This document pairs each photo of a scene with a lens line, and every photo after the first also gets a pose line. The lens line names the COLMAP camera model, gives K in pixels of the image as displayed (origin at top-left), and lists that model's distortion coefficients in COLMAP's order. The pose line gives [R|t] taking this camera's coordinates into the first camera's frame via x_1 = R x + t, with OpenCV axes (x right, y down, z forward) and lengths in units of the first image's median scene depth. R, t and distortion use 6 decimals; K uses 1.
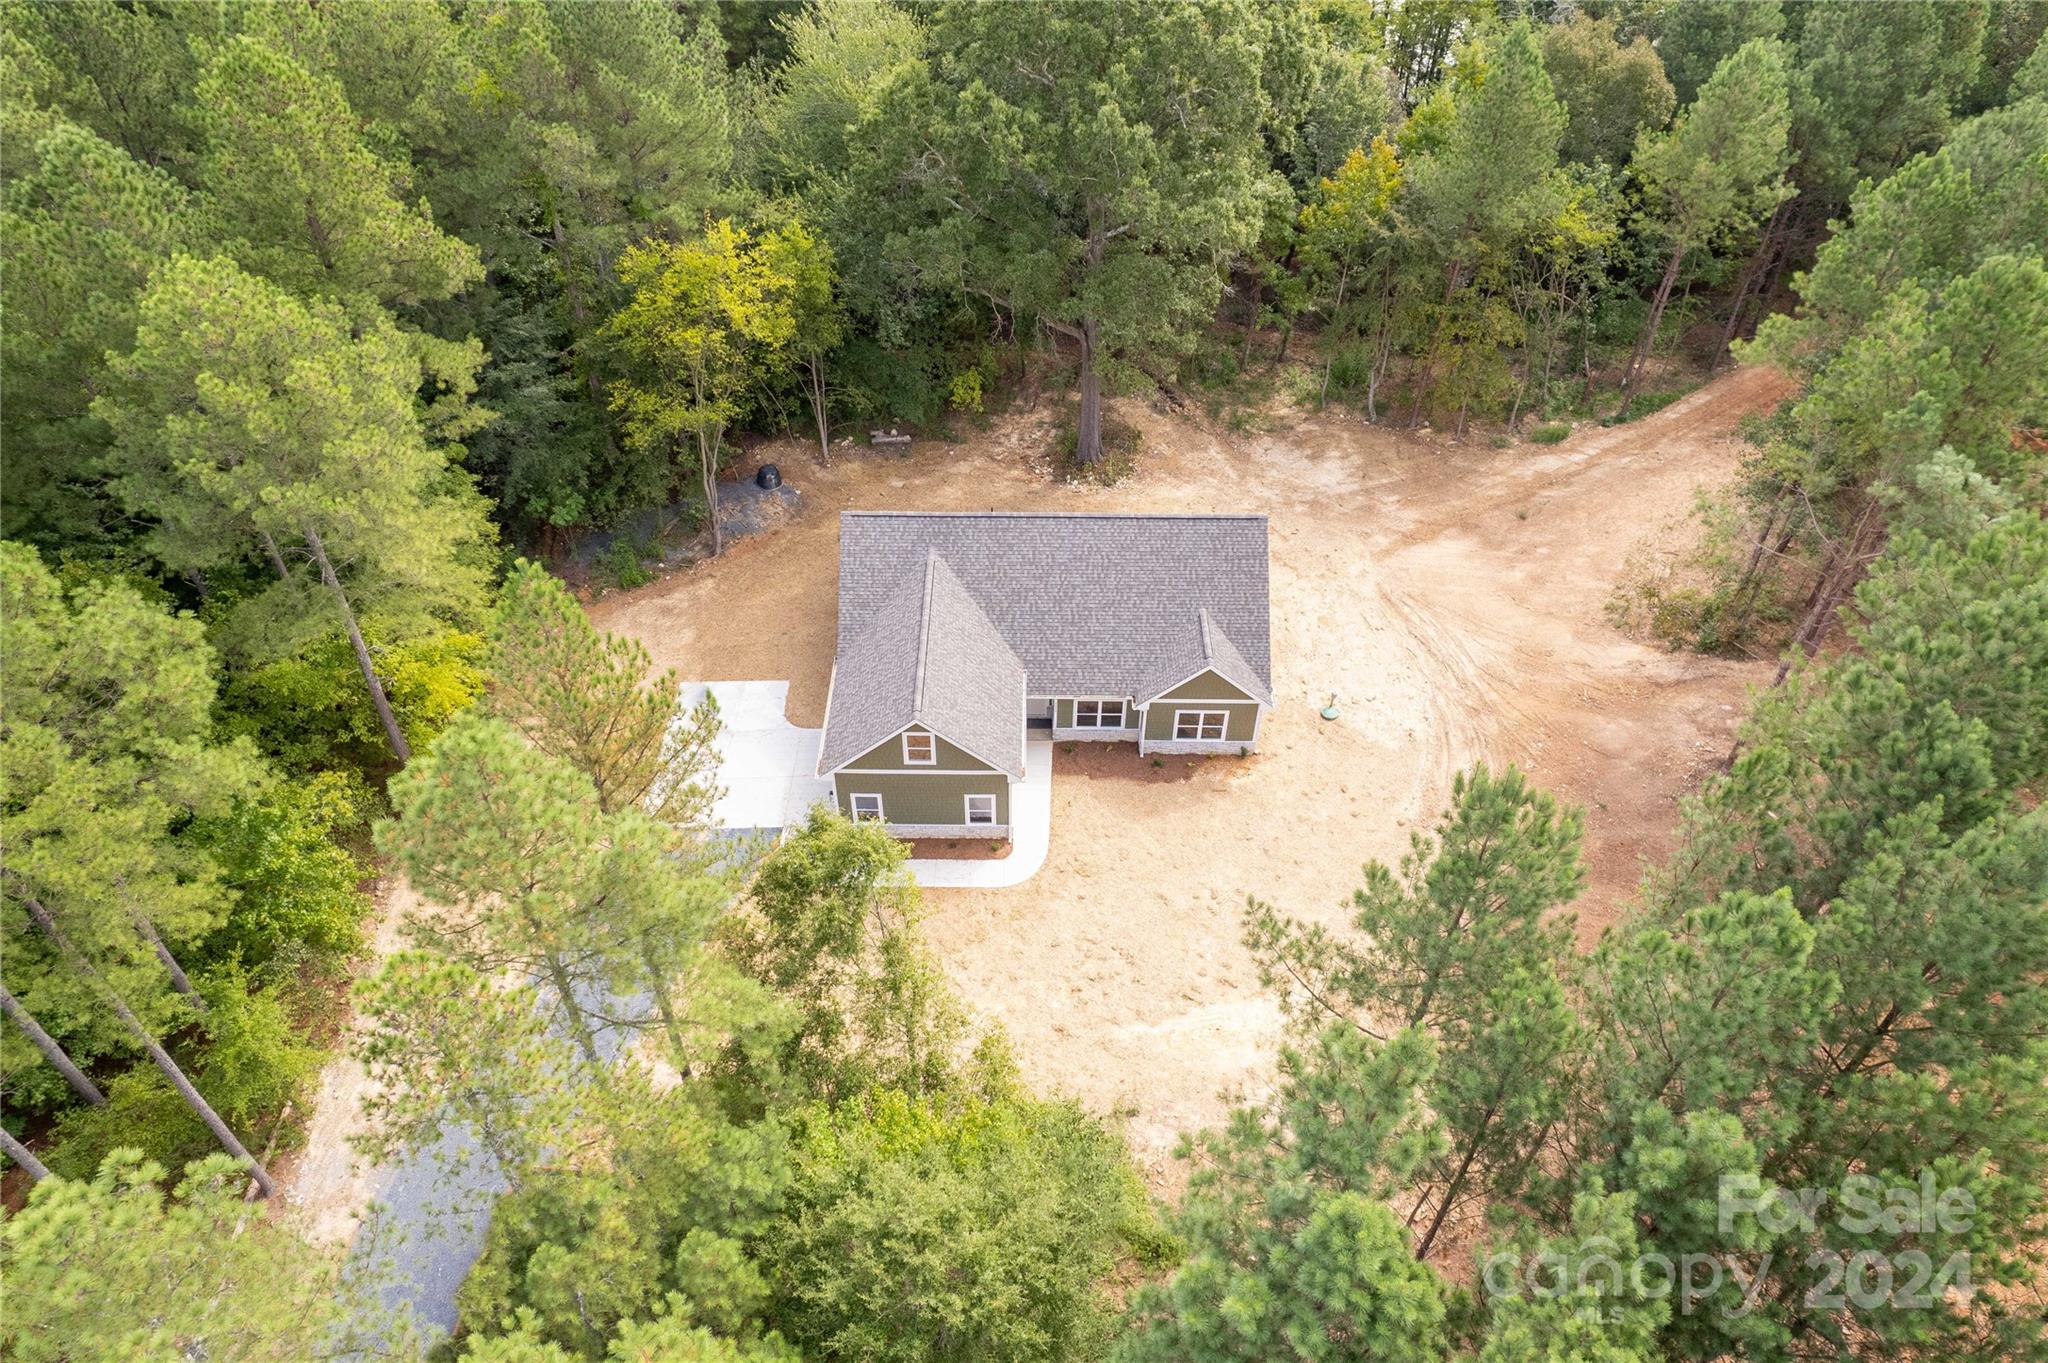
lens RADIAL K [[1331.0, 0, 1027.0], [0, 1331.0, 678.3], [0, 0, 1]] dist [-0.060750, 0.047401]
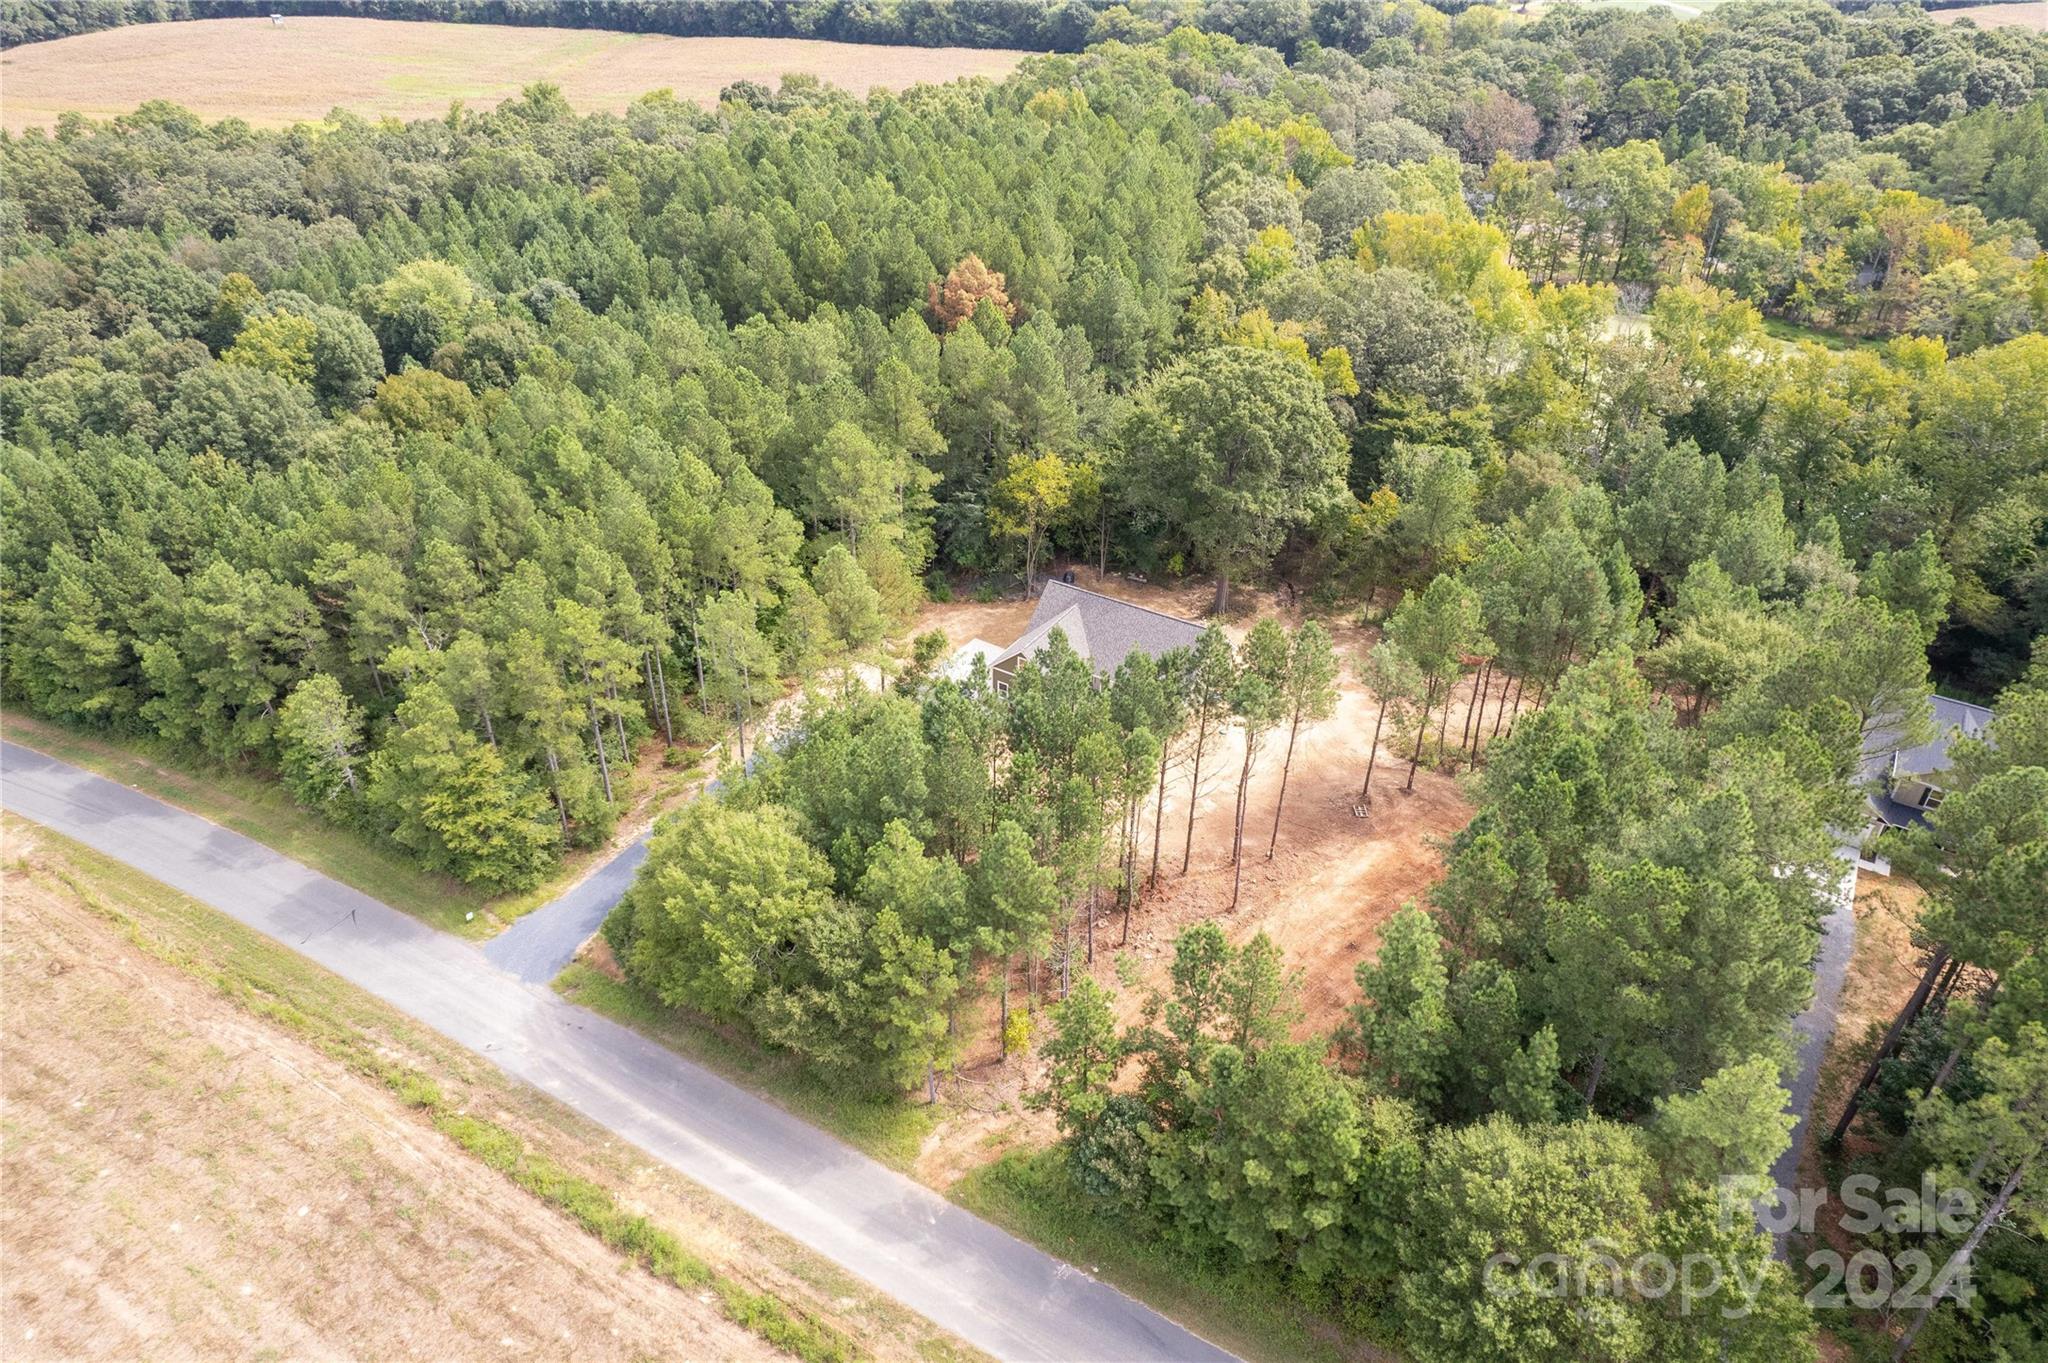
lens RADIAL K [[1331.0, 0, 1005.0], [0, 1331.0, 684.8], [0, 0, 1]] dist [-0.060750, 0.047401]
pose [[0.847825, 0.288965, -0.444627, 0.860473], [-0.360533, 0.928981, -0.083724, 0.262409], [0.388857, 0.231286, 0.891795, -1.038572]]
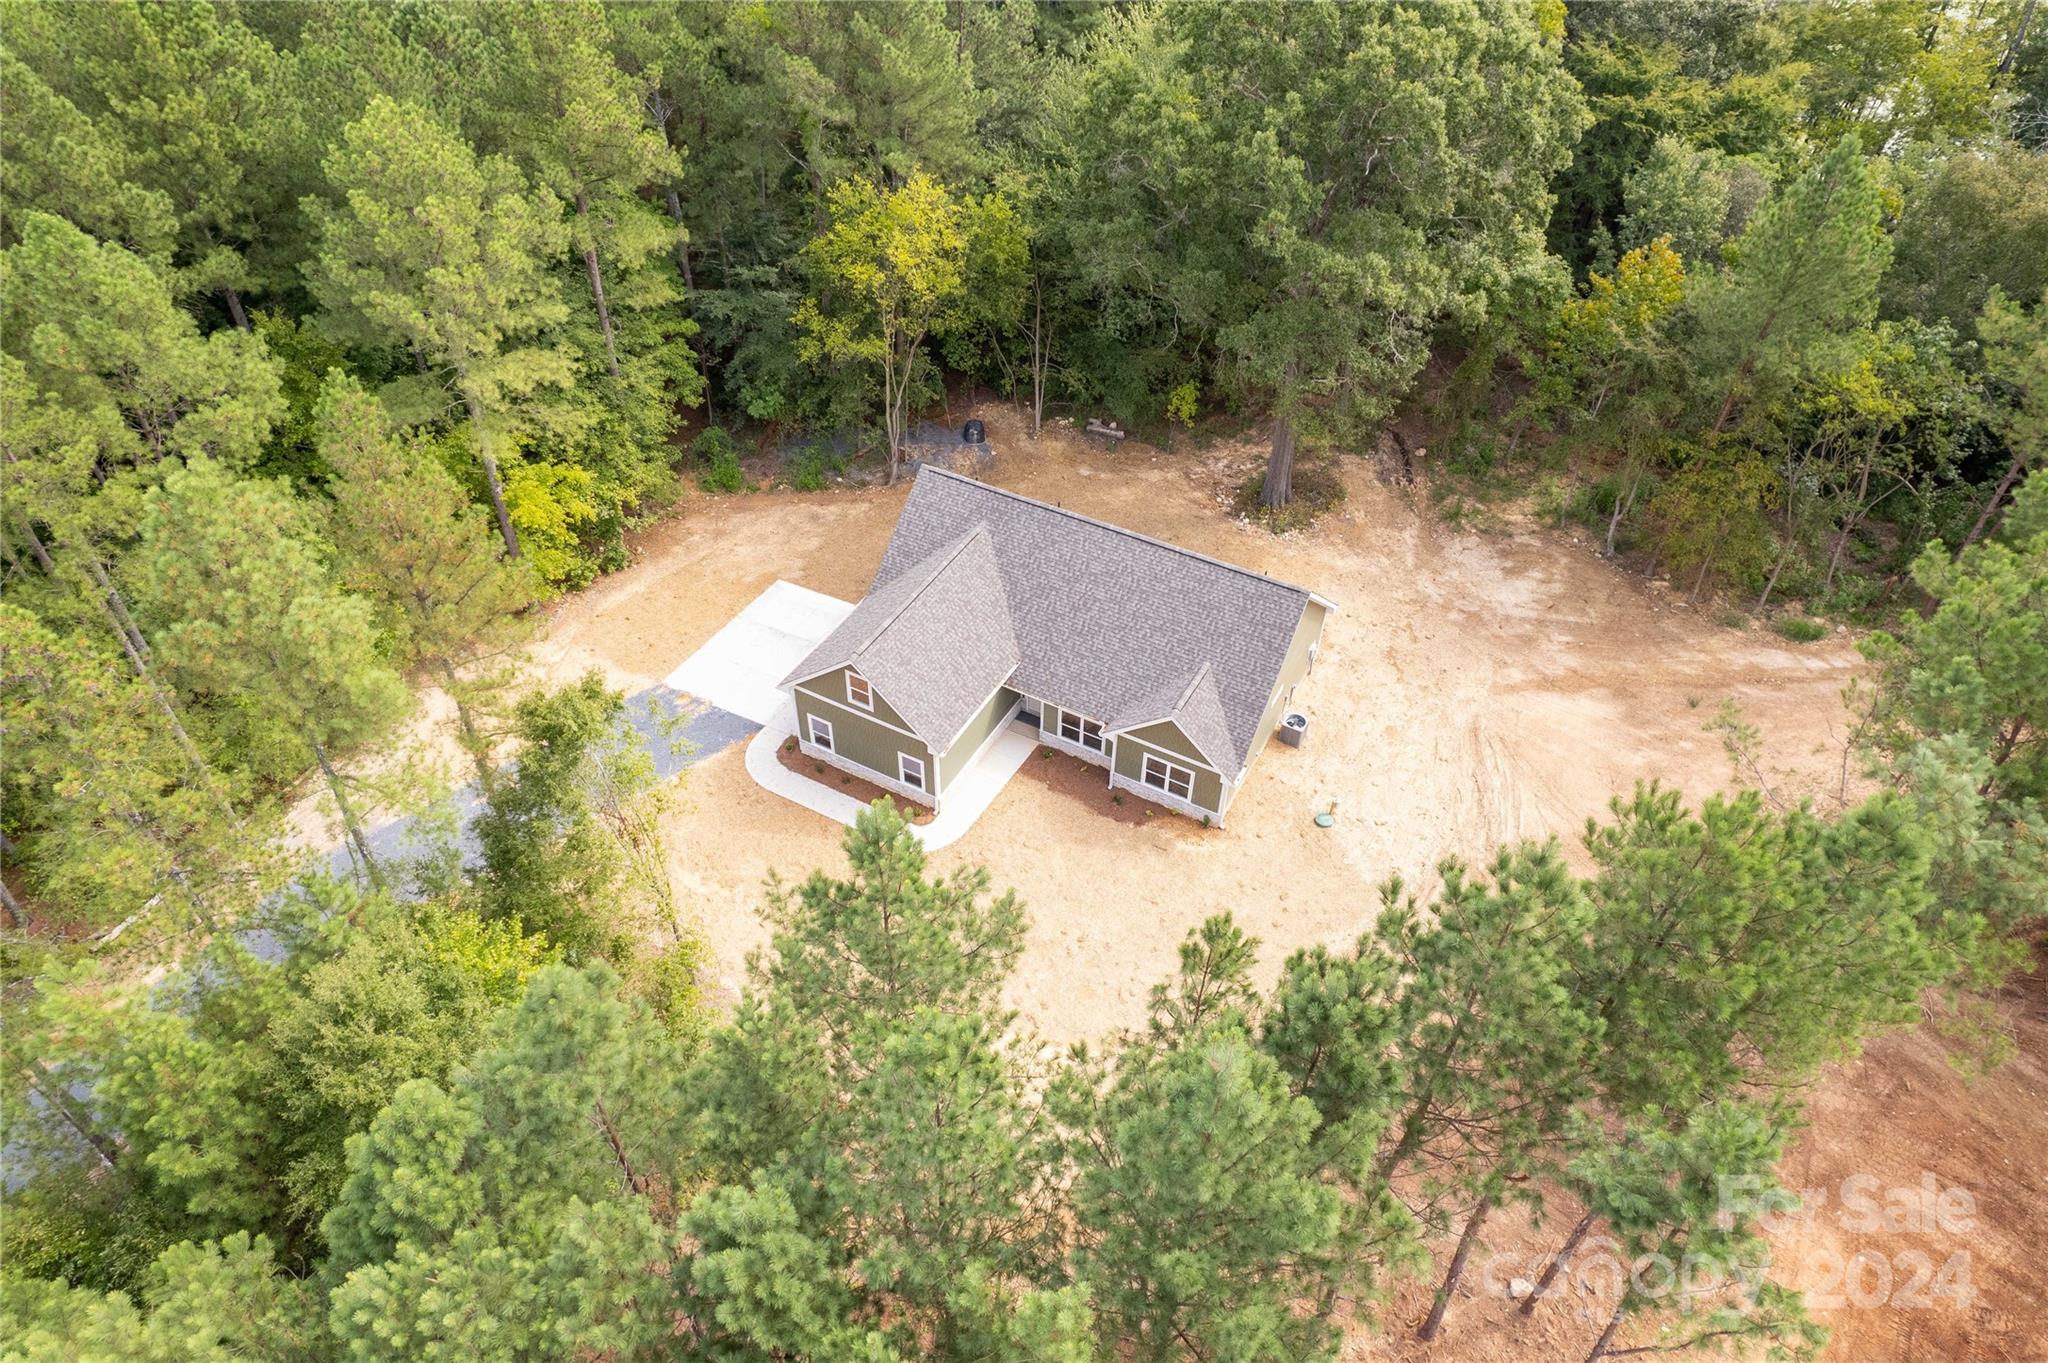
lens RADIAL K [[1331.0, 0, 1013.2], [0, 1331.0, 679.6], [0, 0, 1]] dist [-0.060750, 0.047401]
pose [[0.877333, 0.328219, -0.350085, 0.335653], [-0.330117, 0.942270, 0.056126, -0.046721], [0.348296, 0.066327, 0.935035, 0.057254]]
